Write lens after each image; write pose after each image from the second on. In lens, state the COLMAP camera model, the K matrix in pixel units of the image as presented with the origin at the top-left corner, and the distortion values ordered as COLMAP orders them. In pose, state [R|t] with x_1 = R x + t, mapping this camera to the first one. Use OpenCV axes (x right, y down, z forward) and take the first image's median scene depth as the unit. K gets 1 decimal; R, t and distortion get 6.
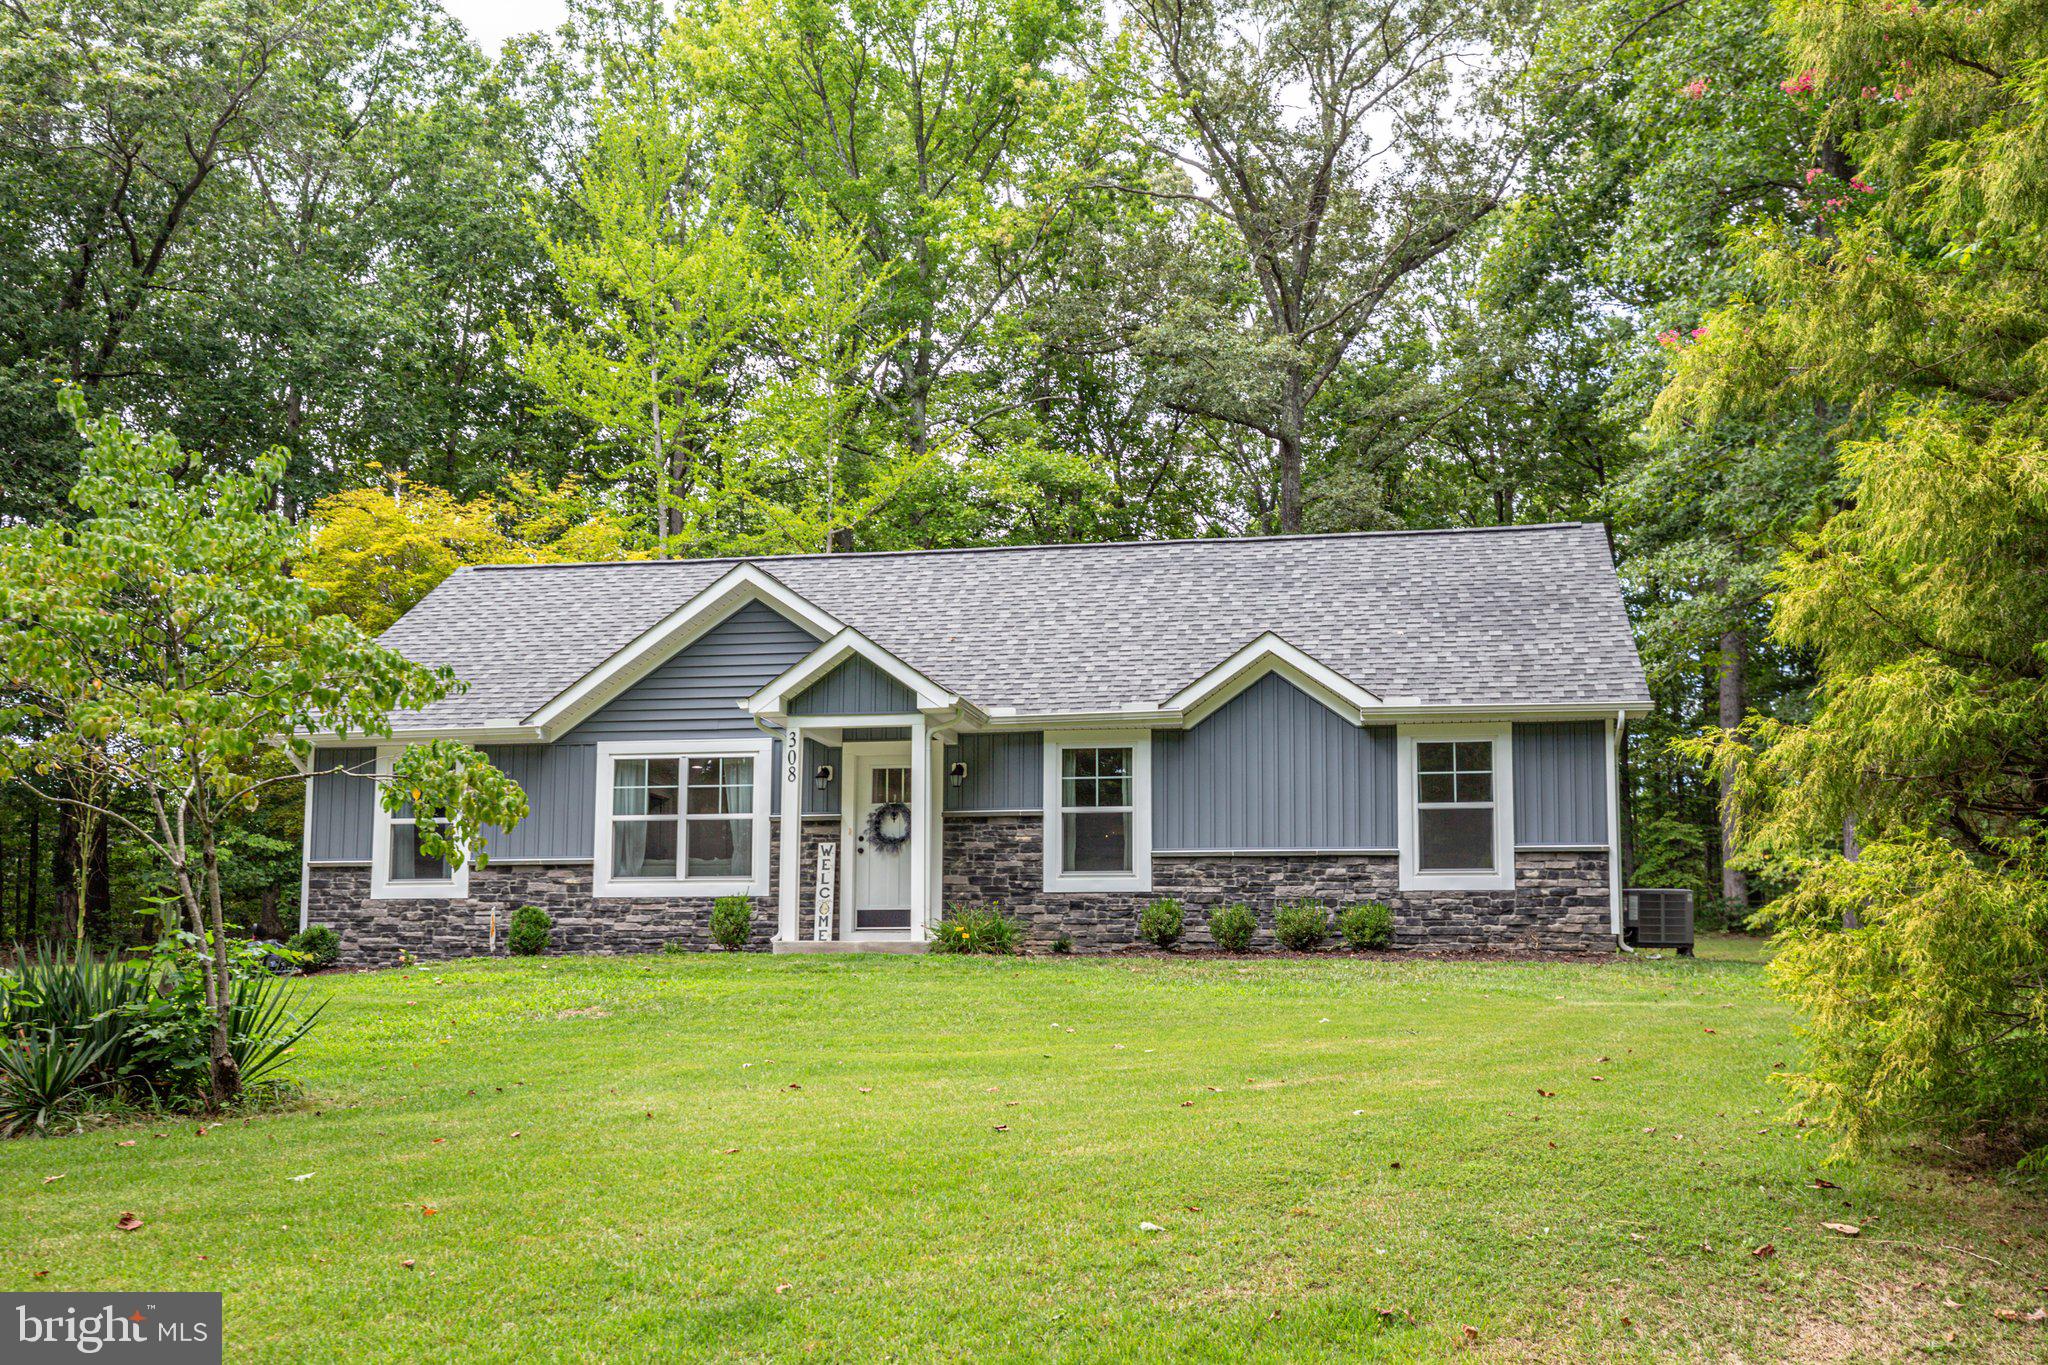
lens RADIAL K [[1823.5, 0, 1066.7], [0, 1823.5, 649.6], [0, 0, 1]] dist [0.111898, 0.016396]
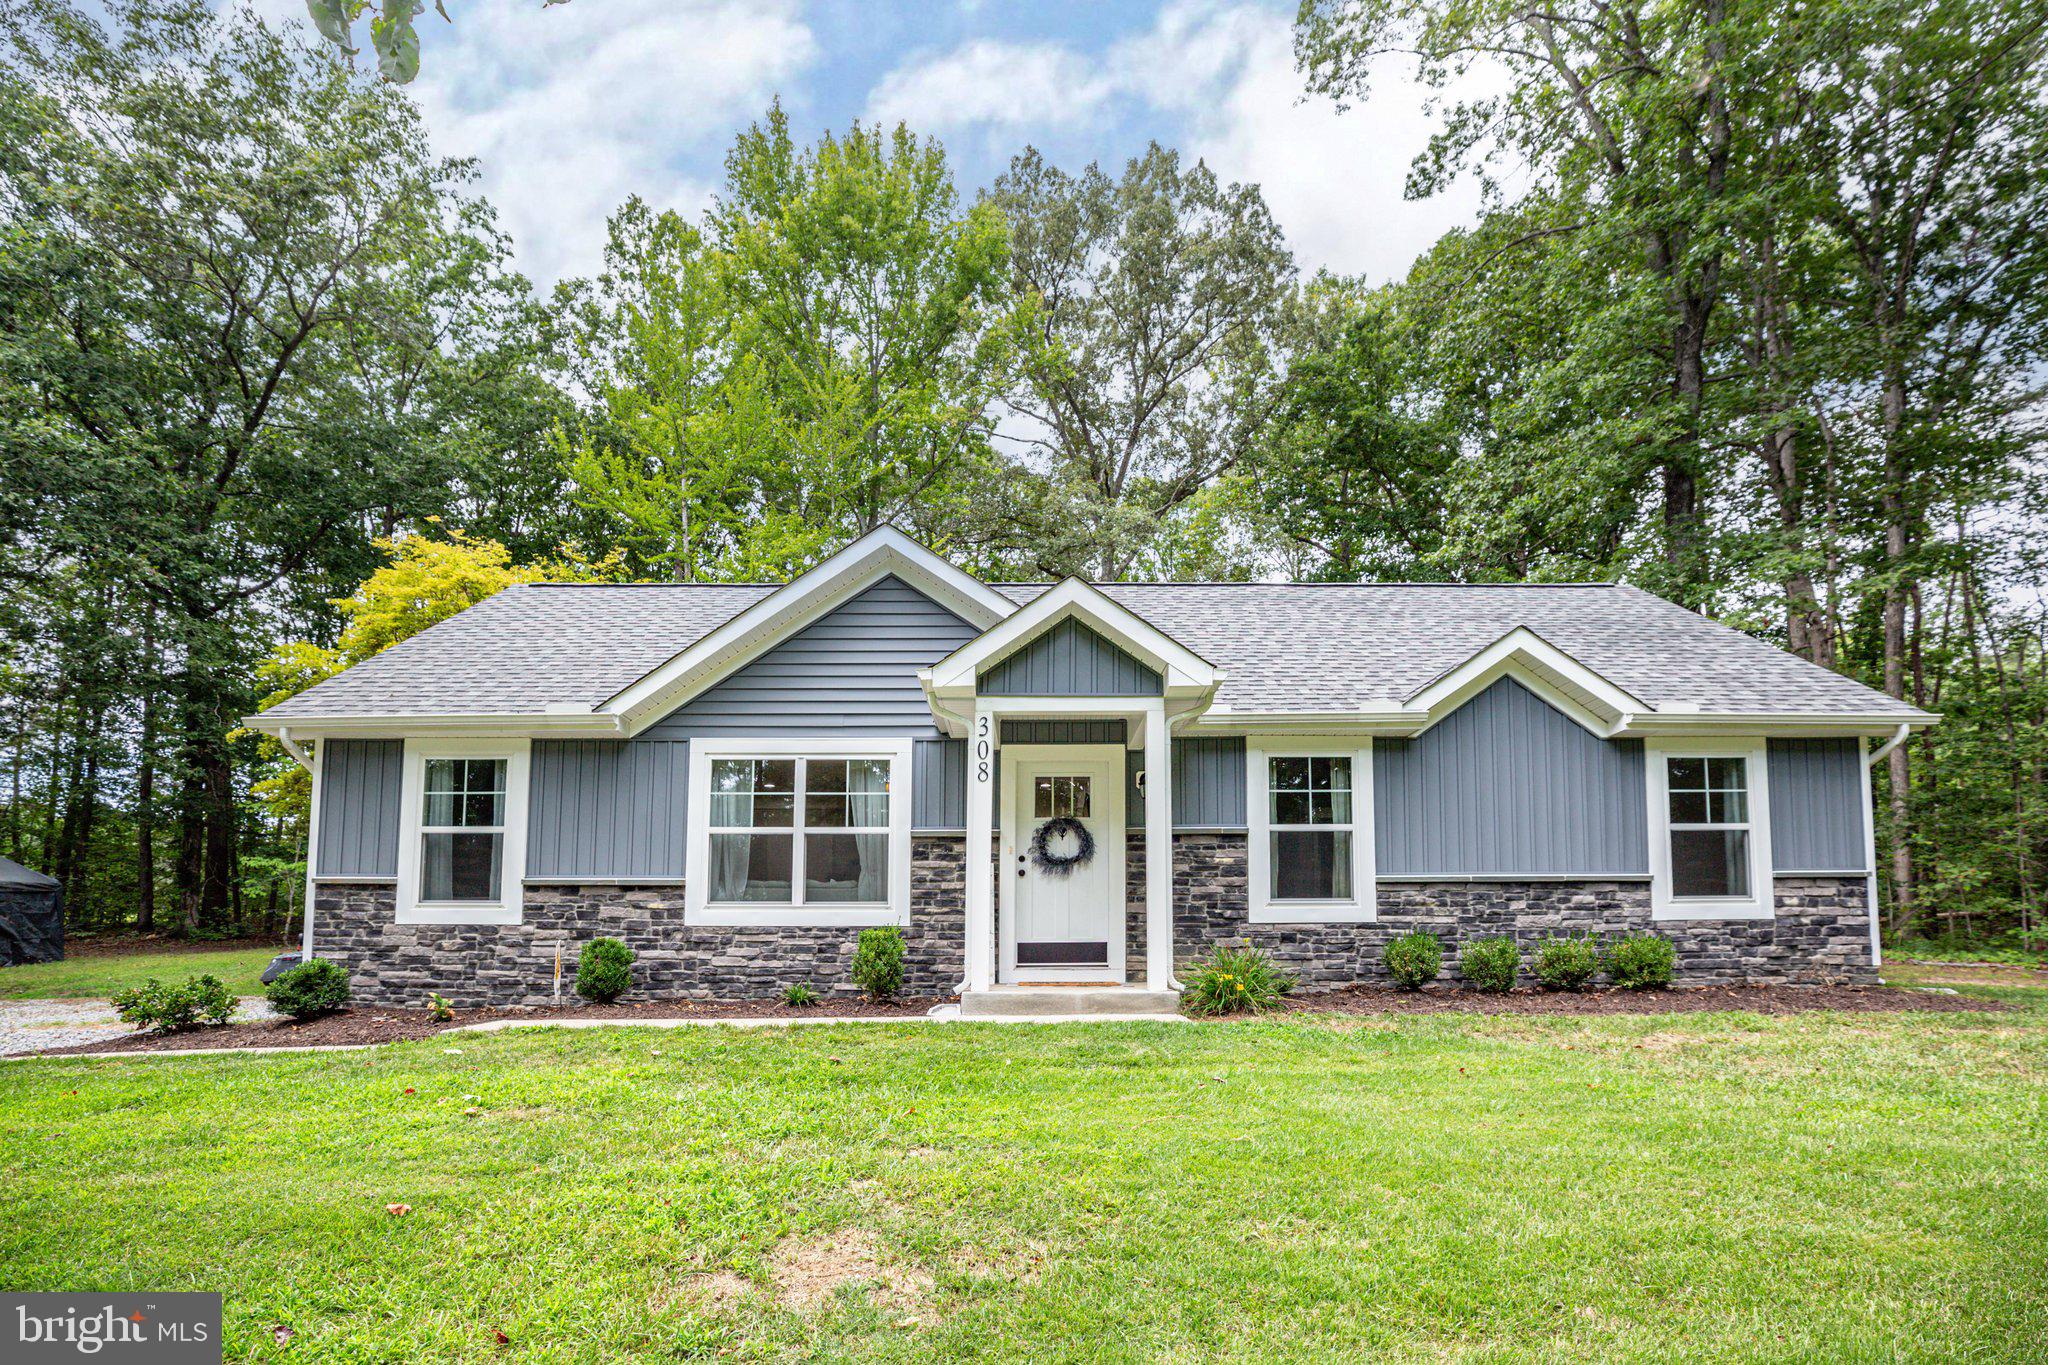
lens RADIAL K [[956.1, 0, 1041.7], [0, 956.1, 785.5], [0, 0, 1]] dist [-0.011681, 0.000517]
pose [[0.979163, 0.024032, 0.201647, -0.199235], [-0.028686, 0.999385, 0.020189, 0.062386], [-0.201038, -0.025553, 0.979250, 0.584151]]
